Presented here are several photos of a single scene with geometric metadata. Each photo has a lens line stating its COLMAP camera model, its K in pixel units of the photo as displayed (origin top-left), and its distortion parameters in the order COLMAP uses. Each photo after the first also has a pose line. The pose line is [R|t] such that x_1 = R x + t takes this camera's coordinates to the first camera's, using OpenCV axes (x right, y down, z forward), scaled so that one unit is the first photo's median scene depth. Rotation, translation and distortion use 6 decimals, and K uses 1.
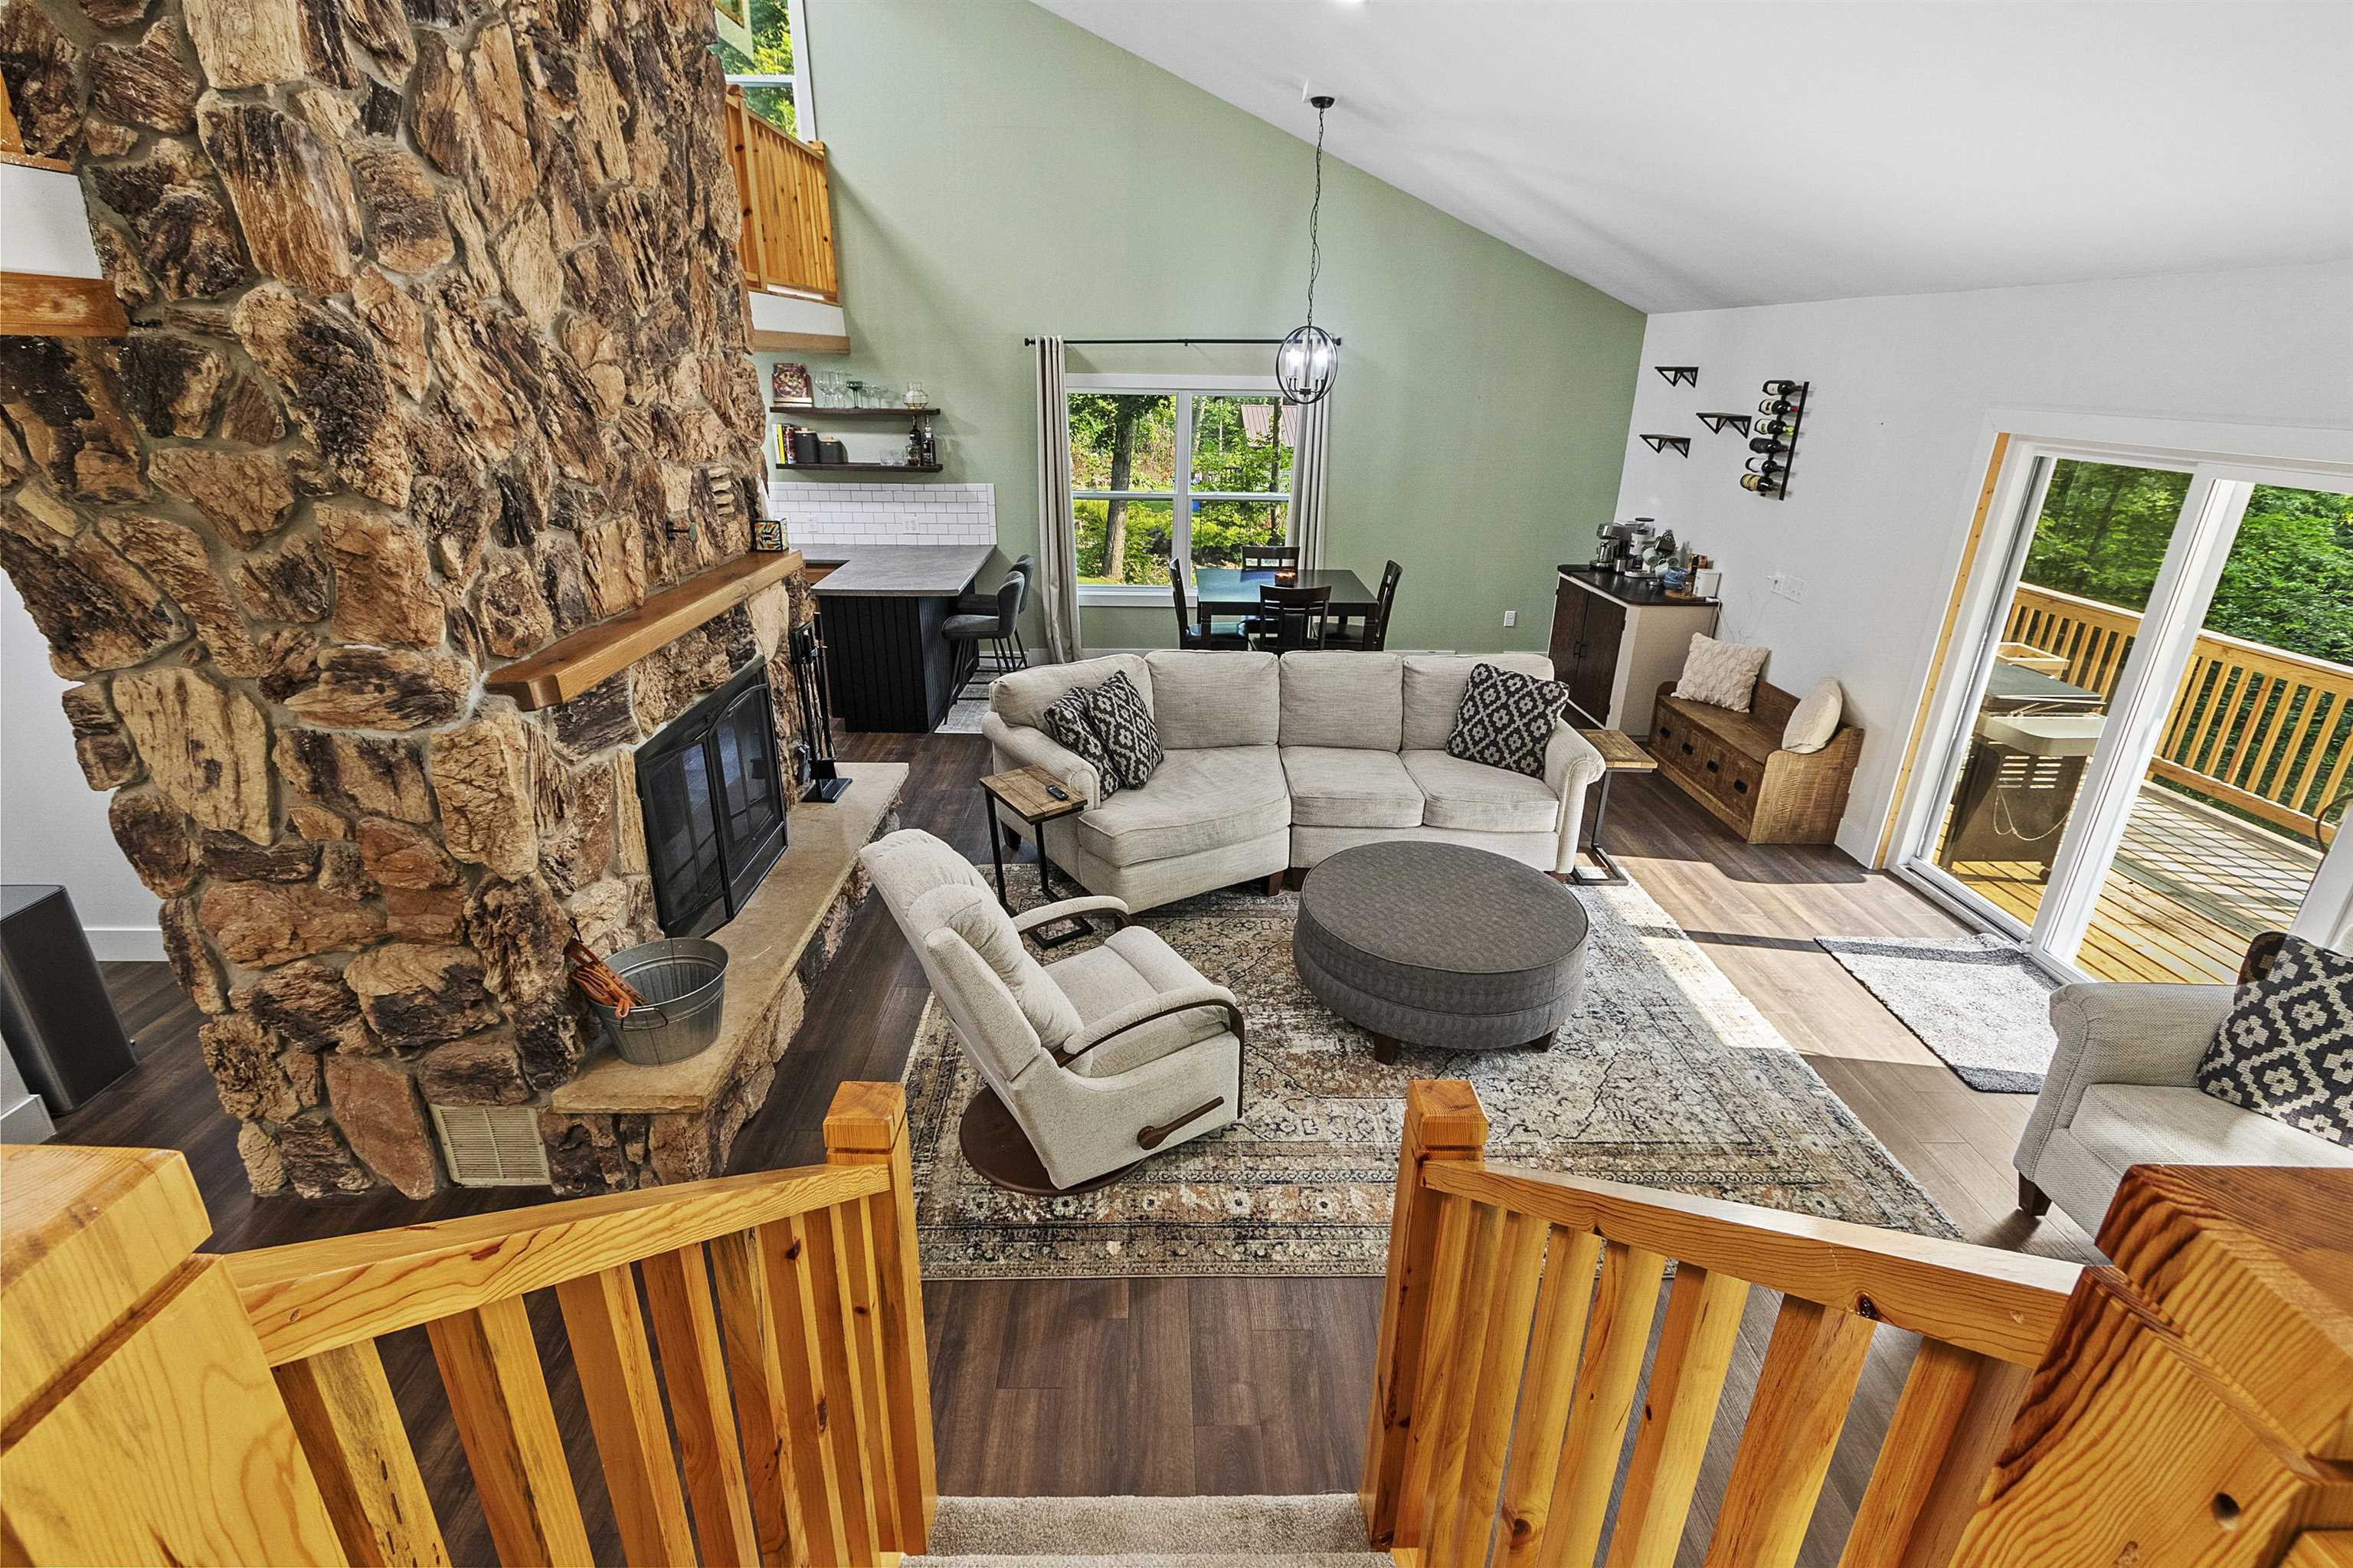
lens RADIAL K [[1066.9, 0, 1167.9], [0, 1066.9, 782.8], [0, 0, 1]] dist [0.000806, 0.000304]
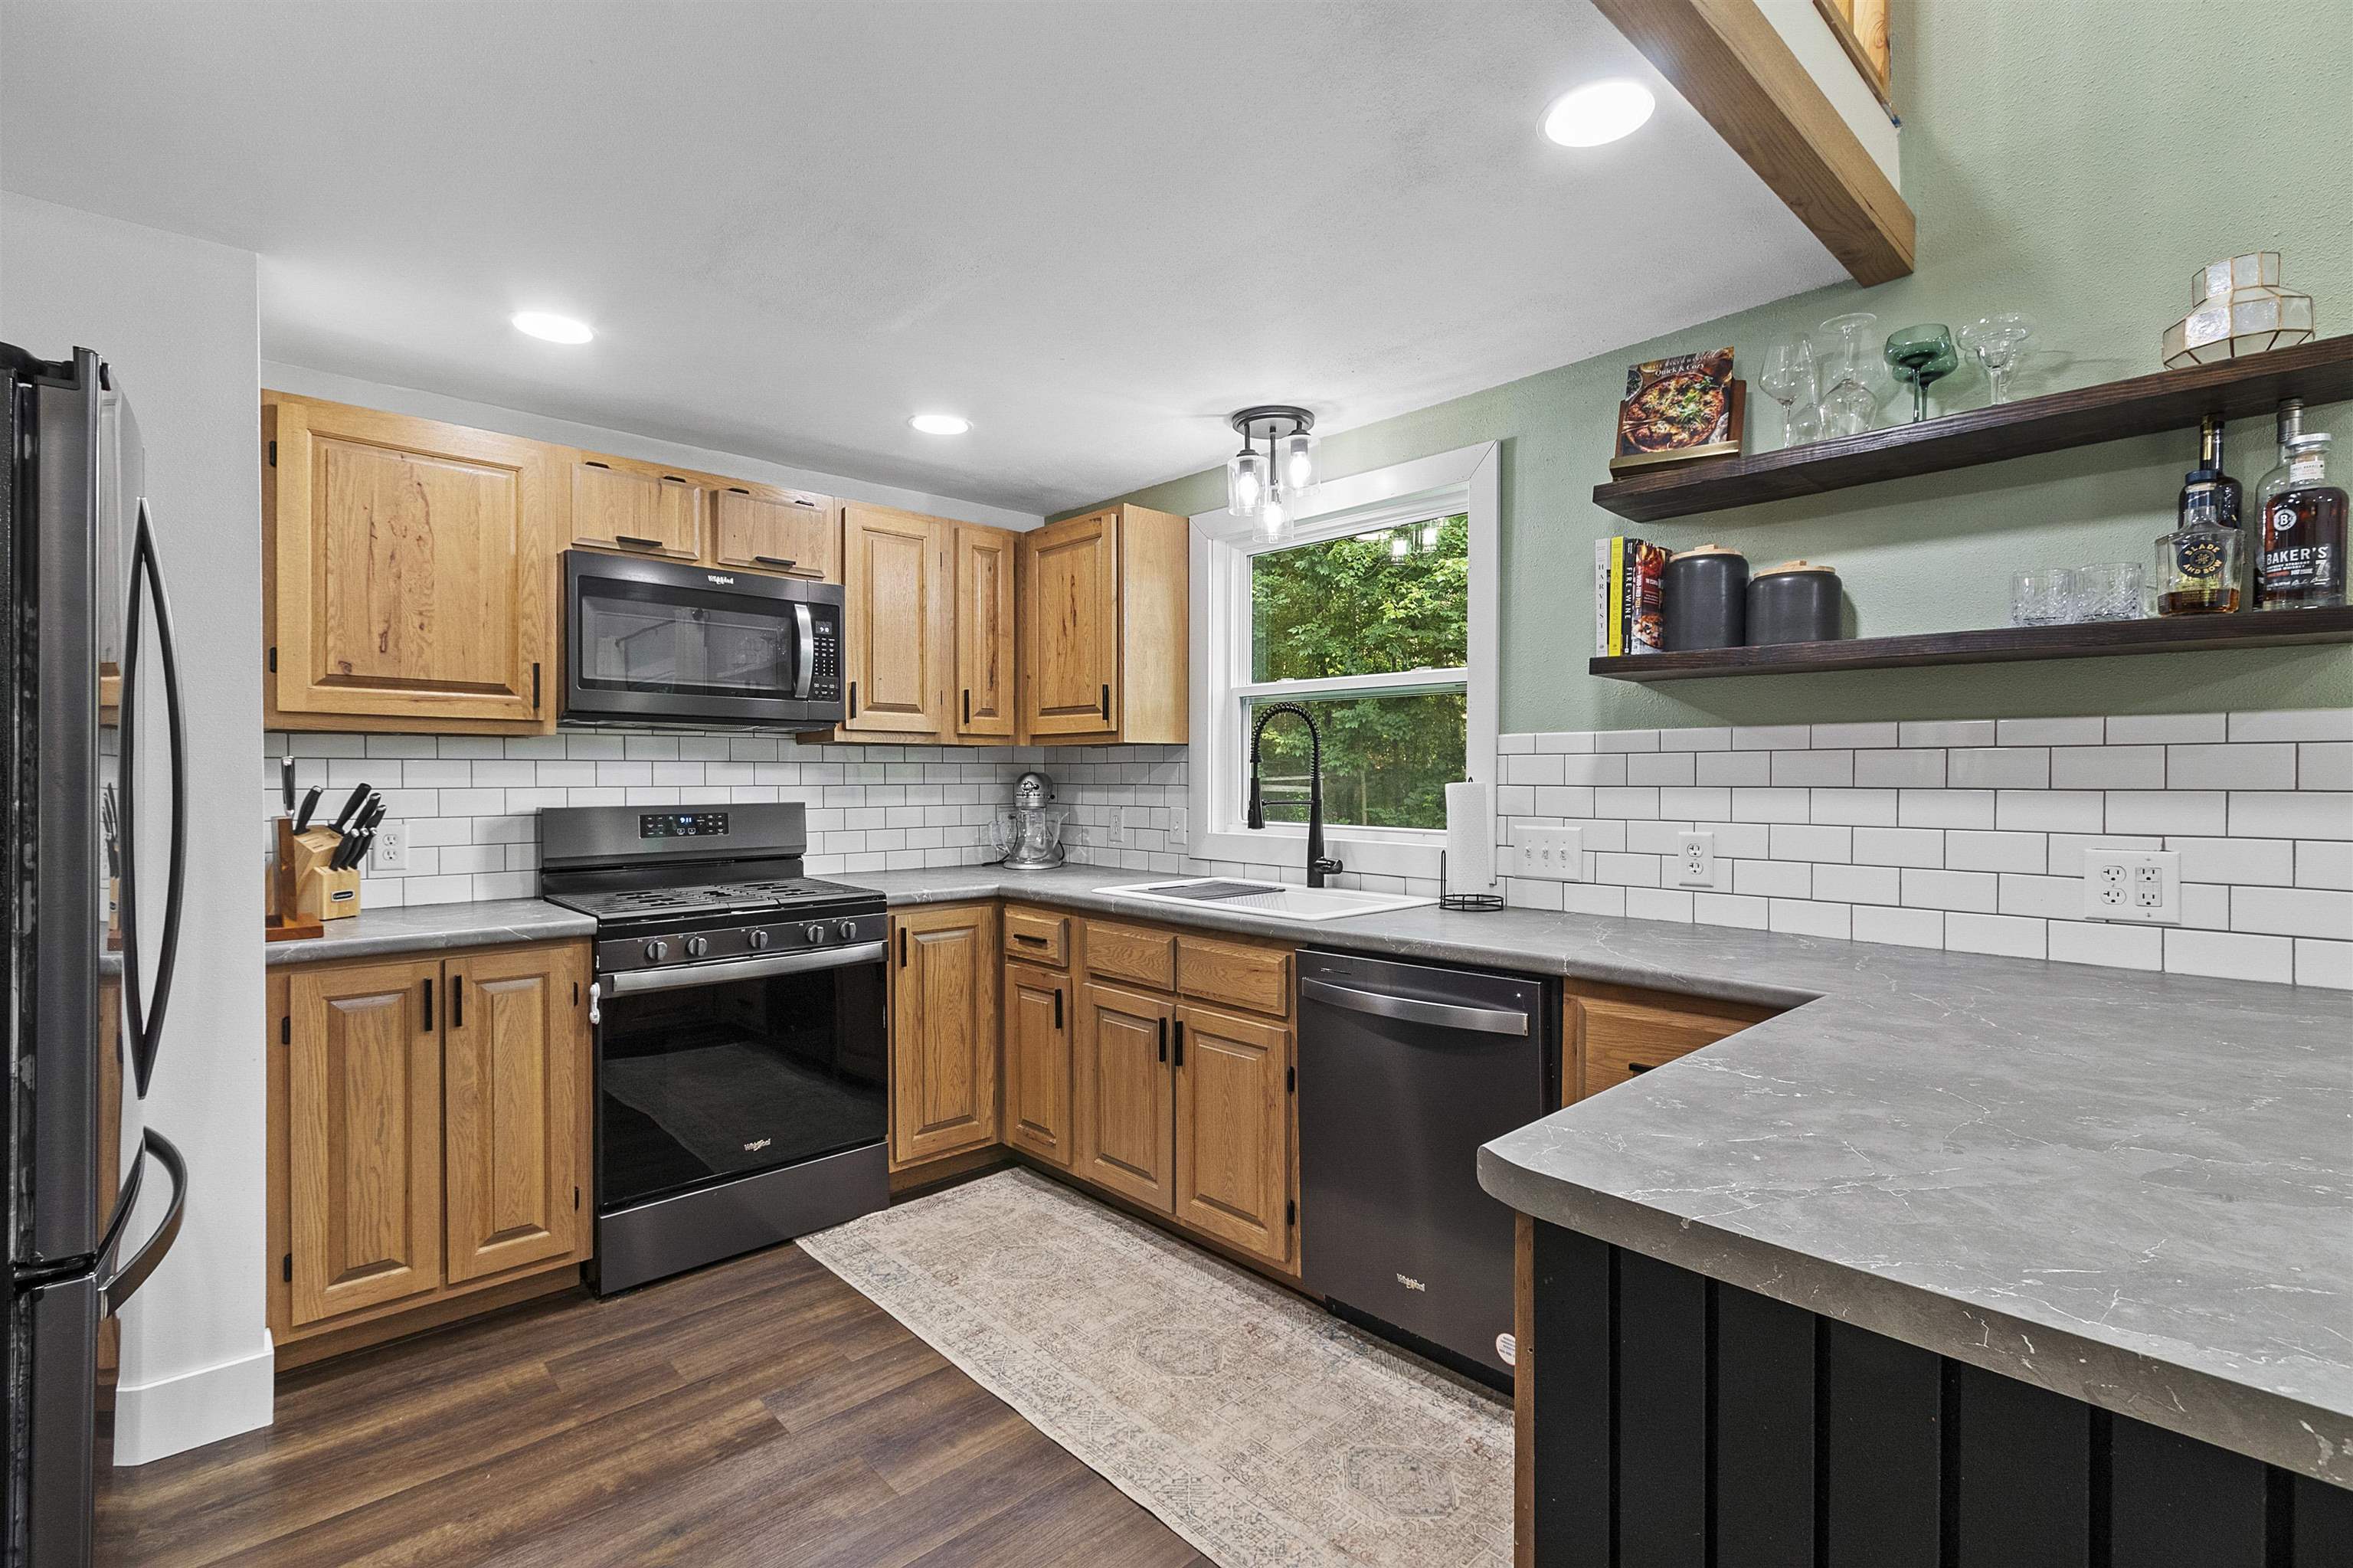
lens RADIAL K [[1066.9, 0, 1167.9], [0, 1066.9, 782.8], [0, 0, 1]] dist [0.000806, 0.000304]
pose [[0.663963, -0.005797, -0.747743, -0.213007], [-0.269237, 0.931049, -0.246289, -0.152637], [0.697614, 0.364847, 0.616621, 0.722427]]
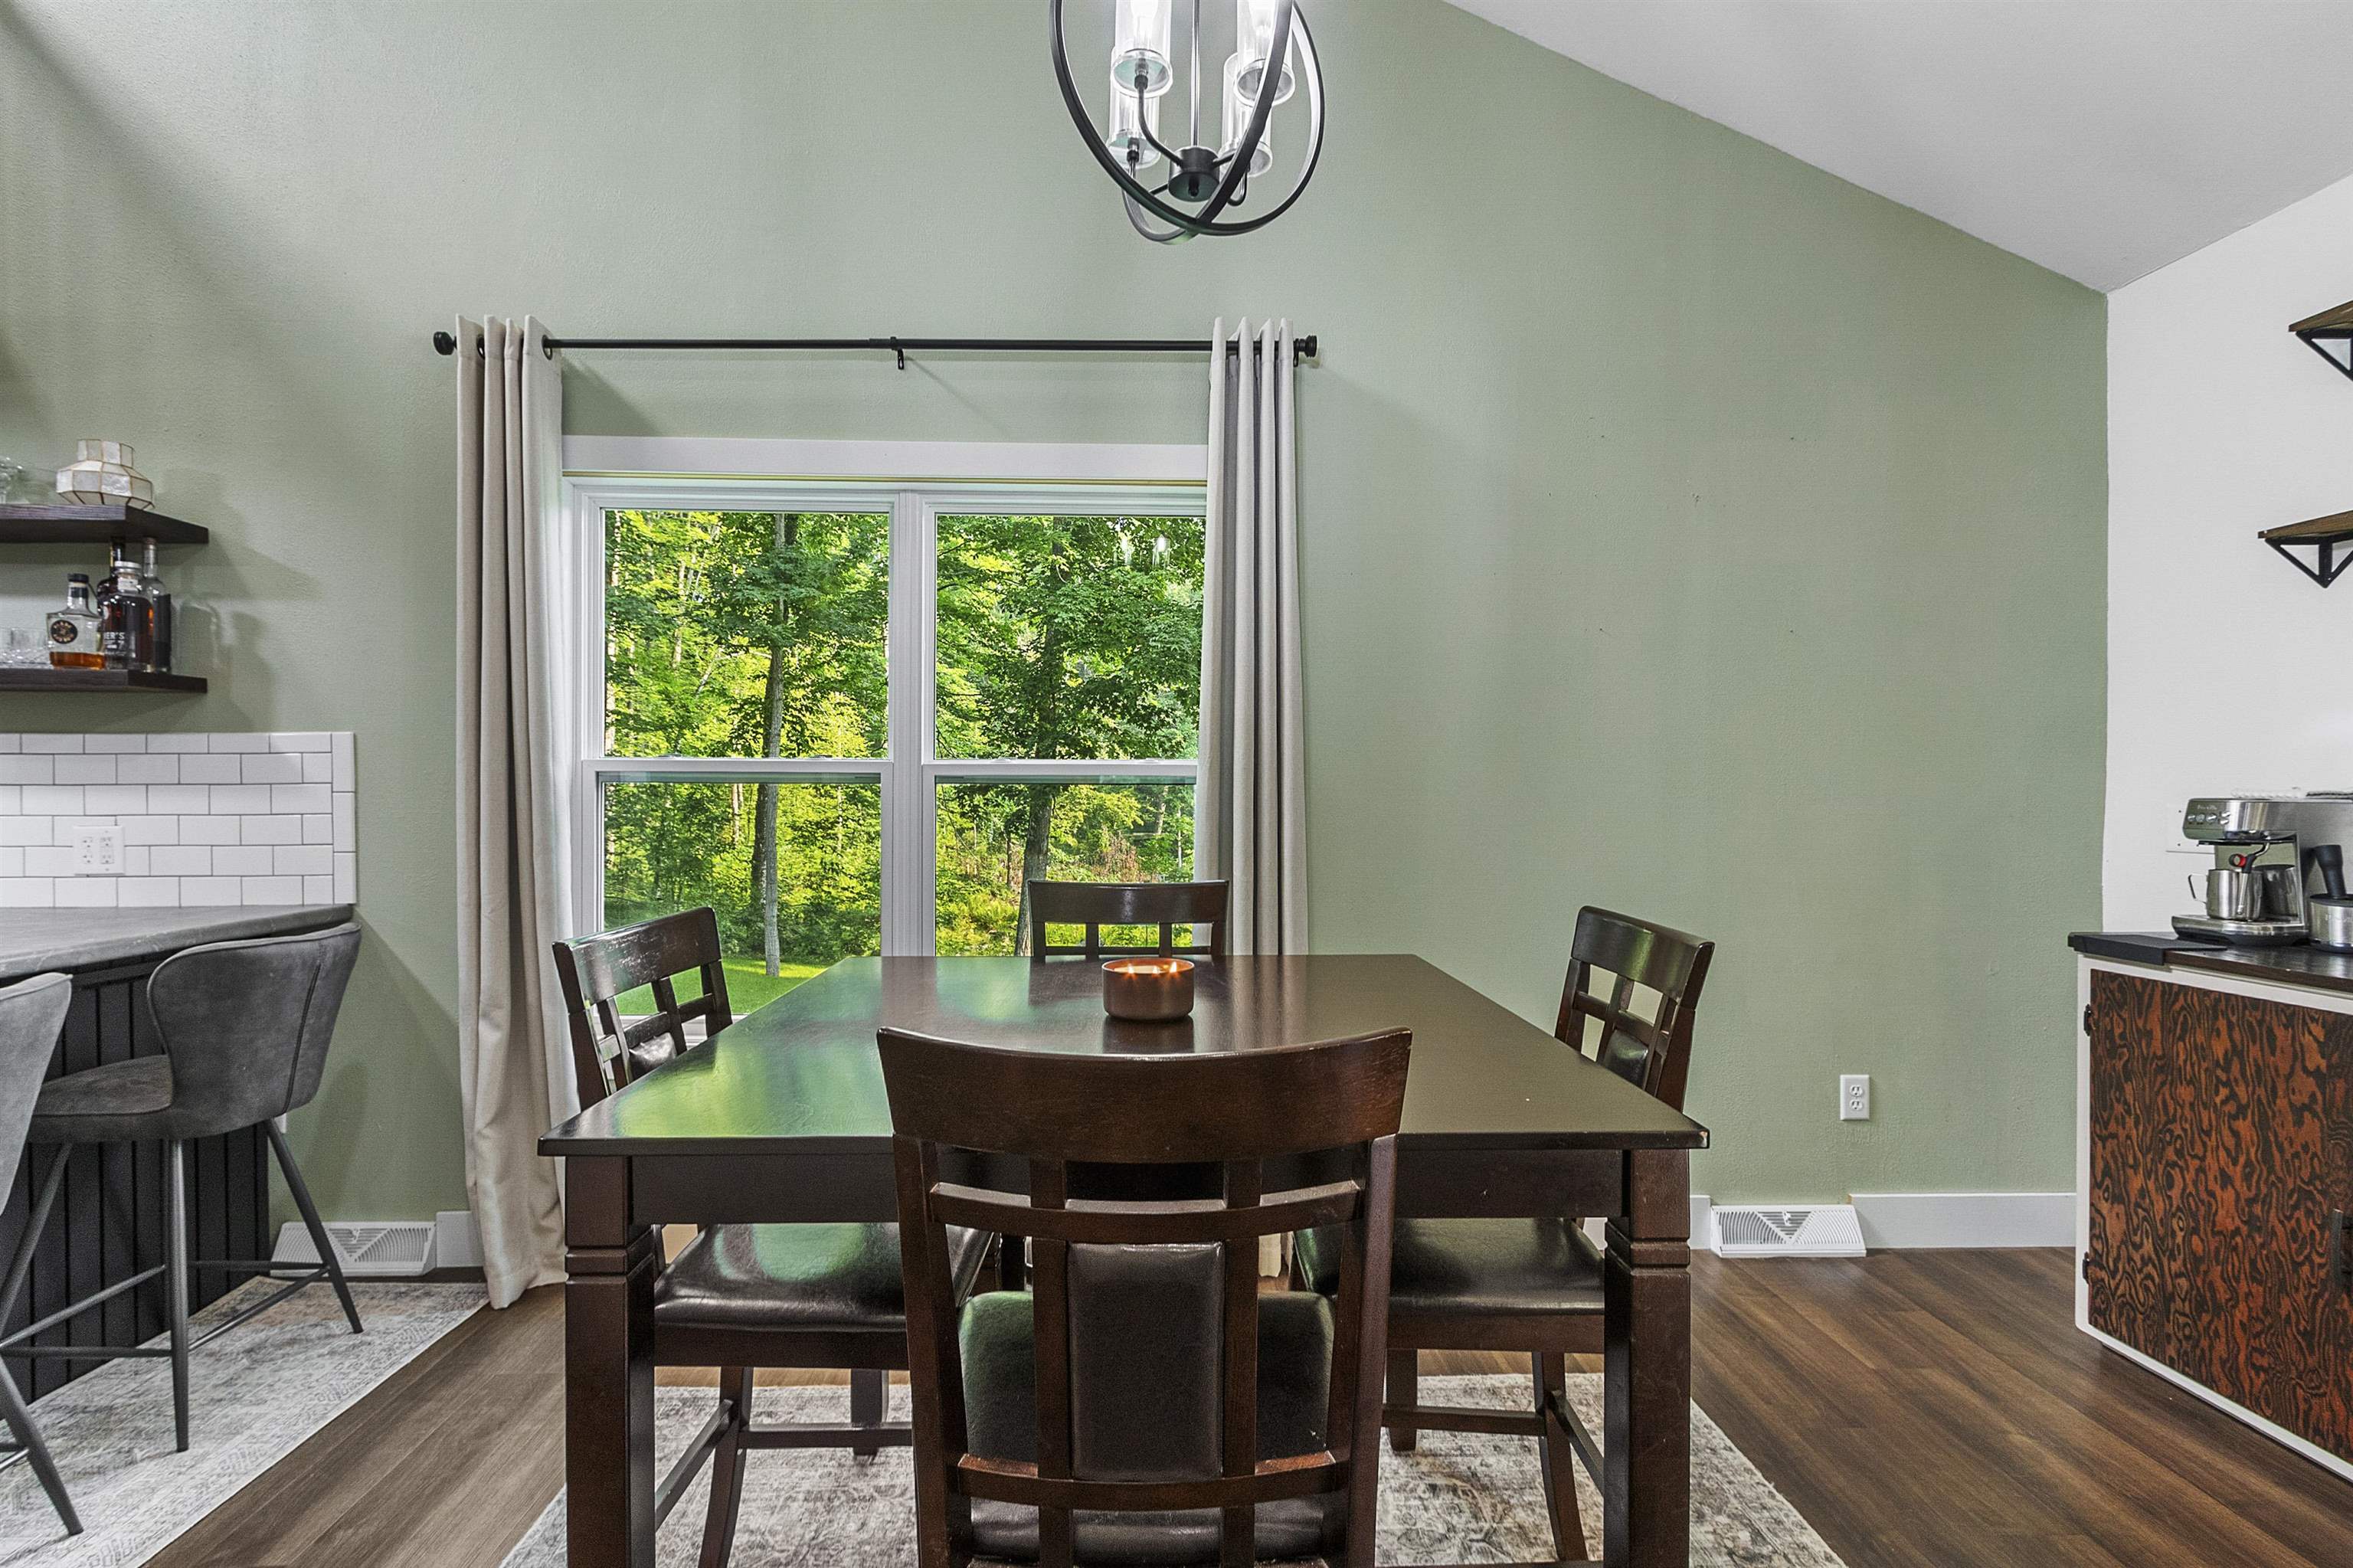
lens RADIAL K [[1105.1, 0, 1144.6], [0, 1105.1, 802.2], [0, 0, 1]] dist [0.002281, 0.000473]
pose [[0.999900, -0.014131, -0.000782, 0.098557], [0.012886, 0.931856, -0.362599, -0.126391], [0.005853, 0.362552, 0.931945, 0.686026]]
